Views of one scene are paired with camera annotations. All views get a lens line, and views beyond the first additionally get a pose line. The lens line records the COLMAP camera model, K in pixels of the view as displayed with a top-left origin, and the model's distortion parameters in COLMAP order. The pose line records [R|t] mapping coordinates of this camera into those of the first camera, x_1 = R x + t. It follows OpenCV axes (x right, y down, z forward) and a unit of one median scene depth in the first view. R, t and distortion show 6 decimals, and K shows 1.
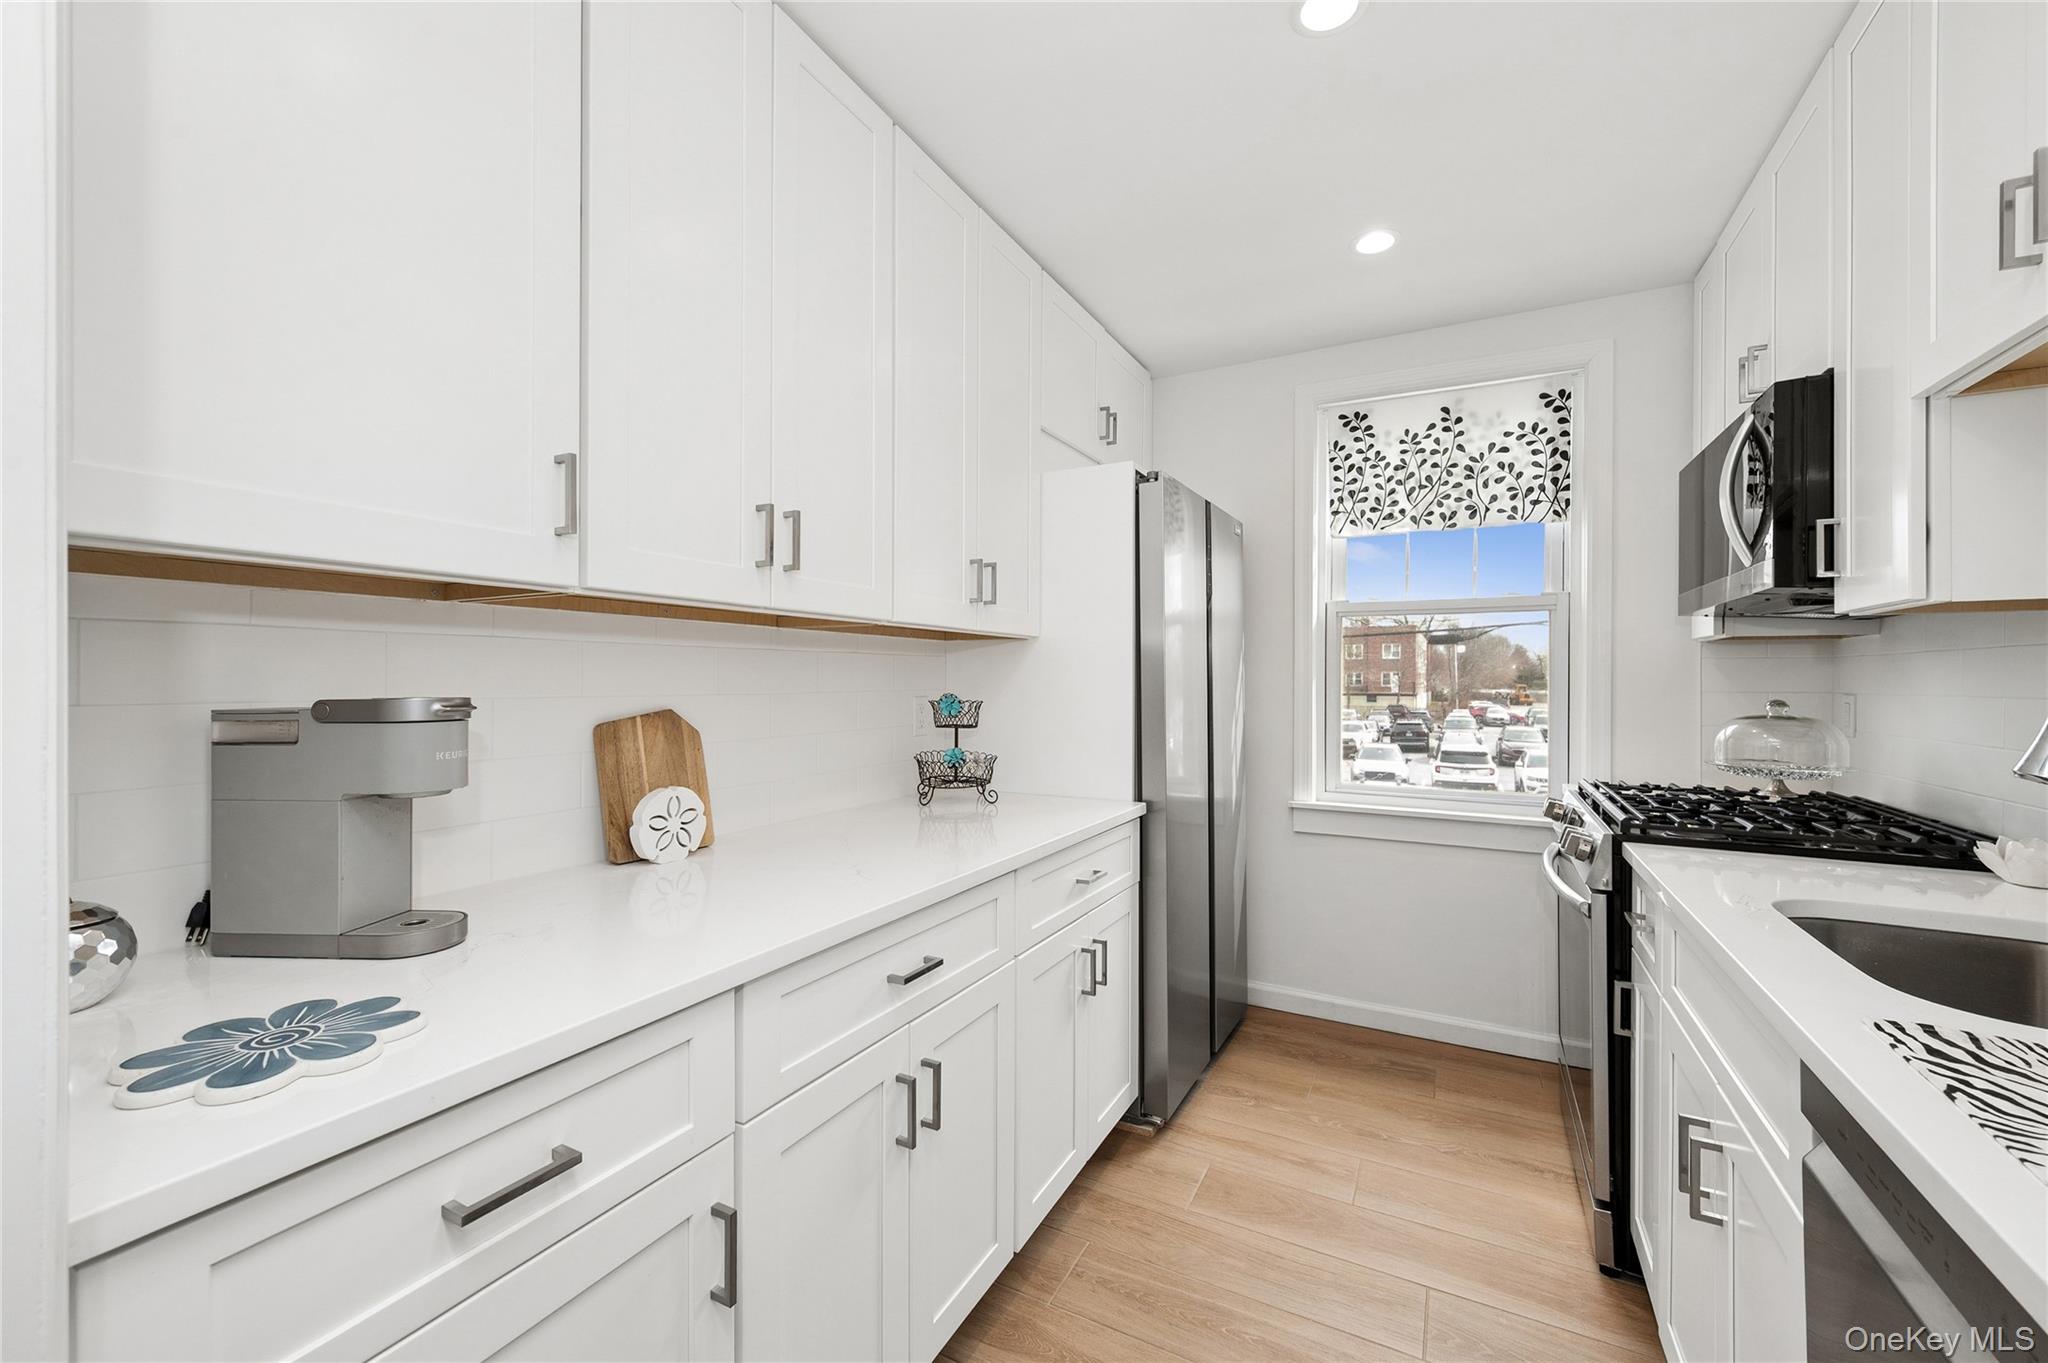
lens RADIAL K [[807.1, 0, 1018.7], [0, 807.1, 610.3], [0, 0, 1]] dist [-0.001744, 0.000012]
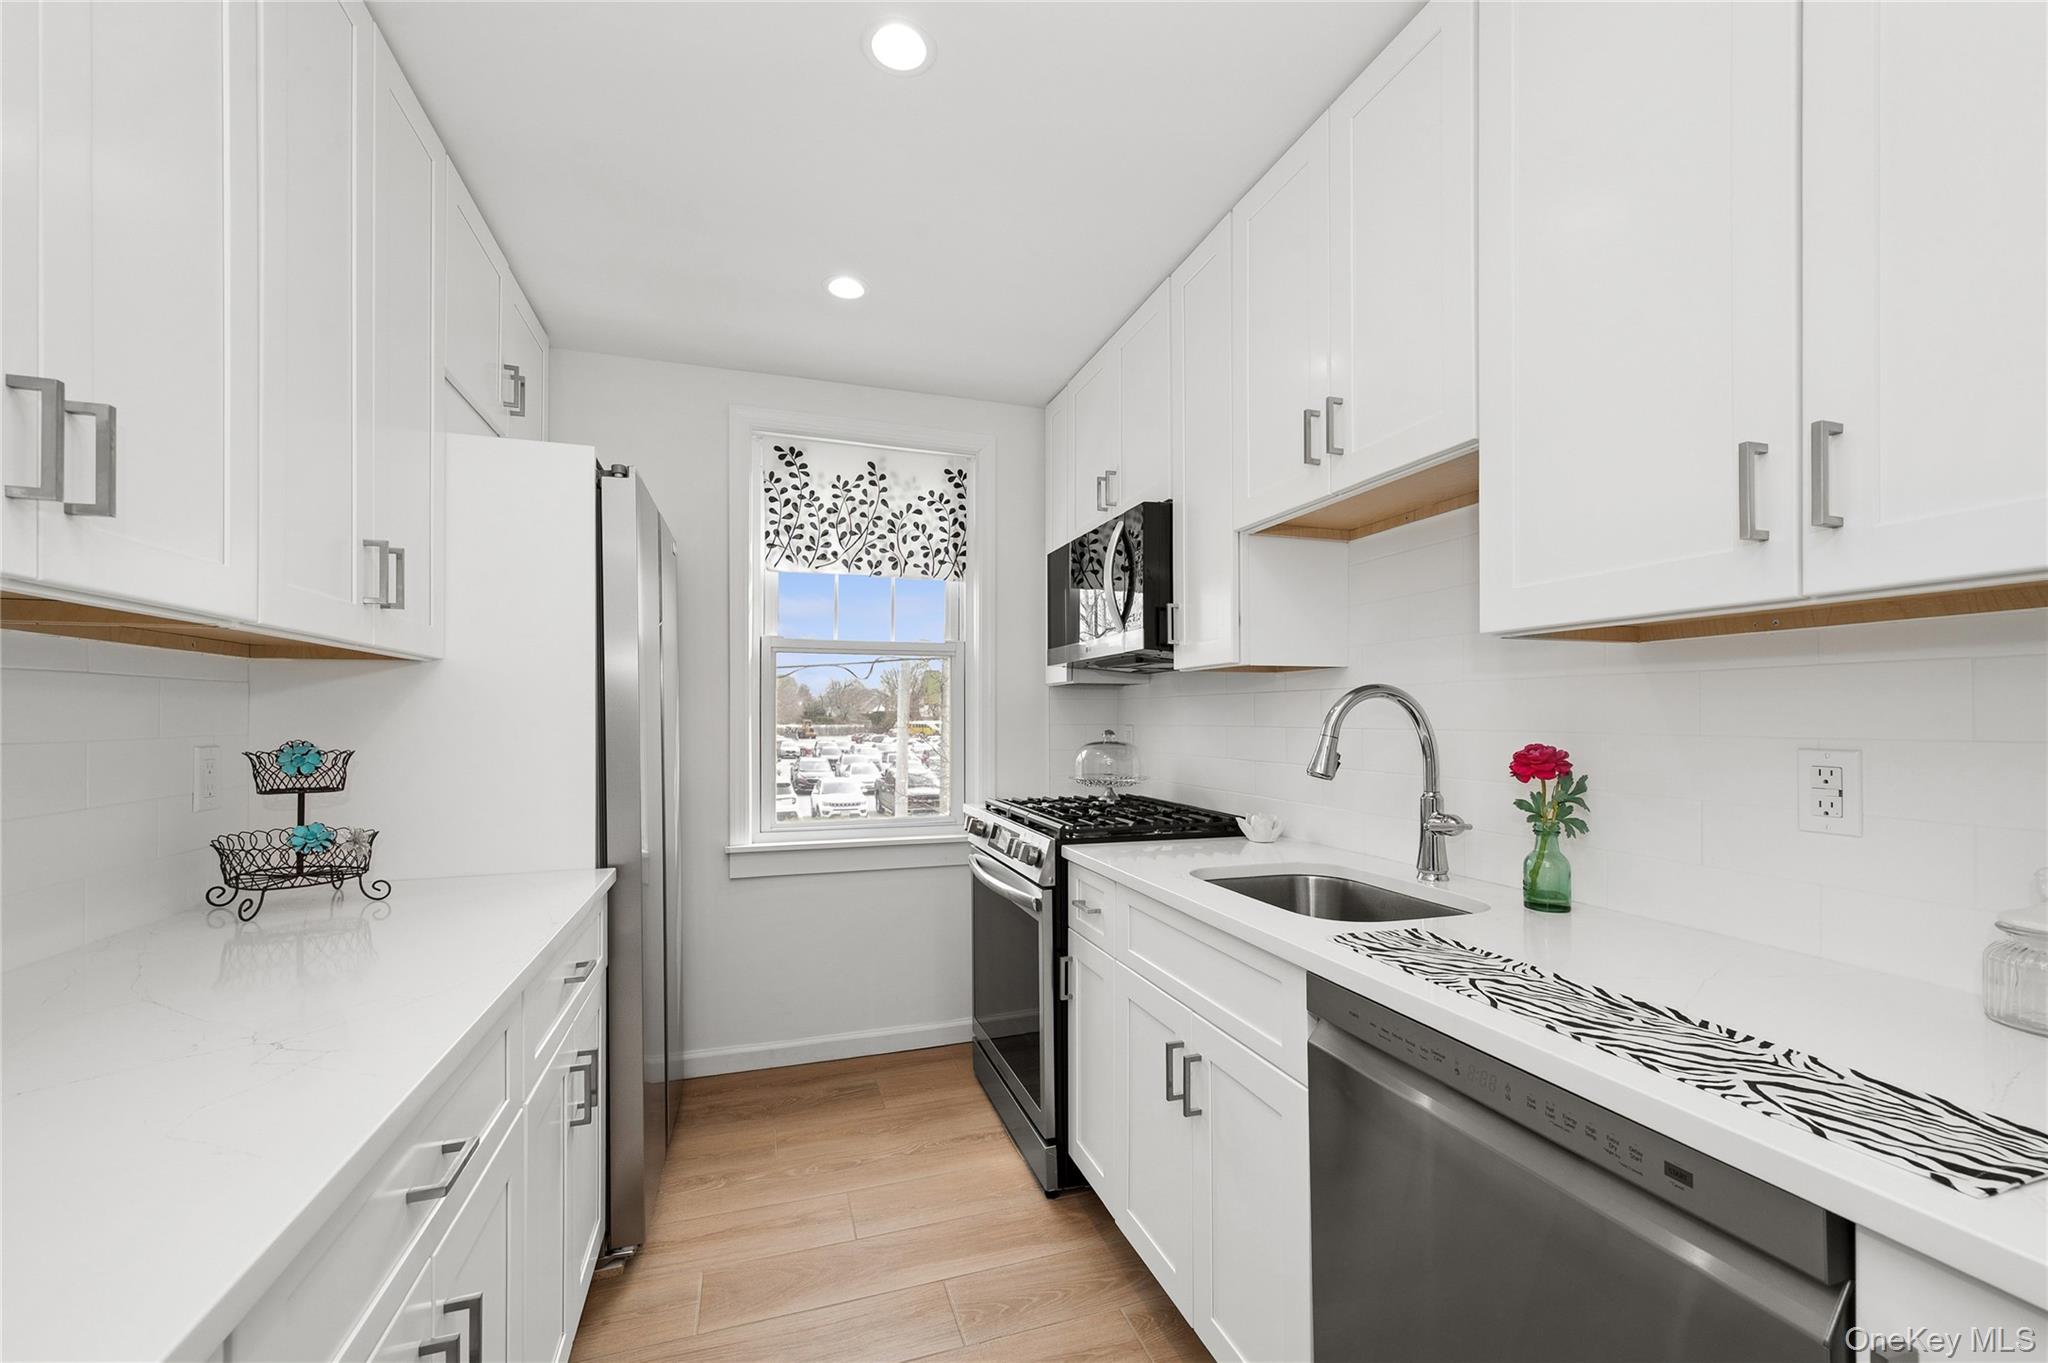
lens RADIAL K [[831.3, 0, 1026.7], [0, 831.3, 651.2], [0, 0, 1]] dist [-0.001345, 0.000022]
pose [[0.680414, 0.053198, 0.730894, -0.140427], [-0.059207, 0.998092, -0.017528, 0.006937], [-0.730432, -0.031348, 0.682266, 0.096422]]
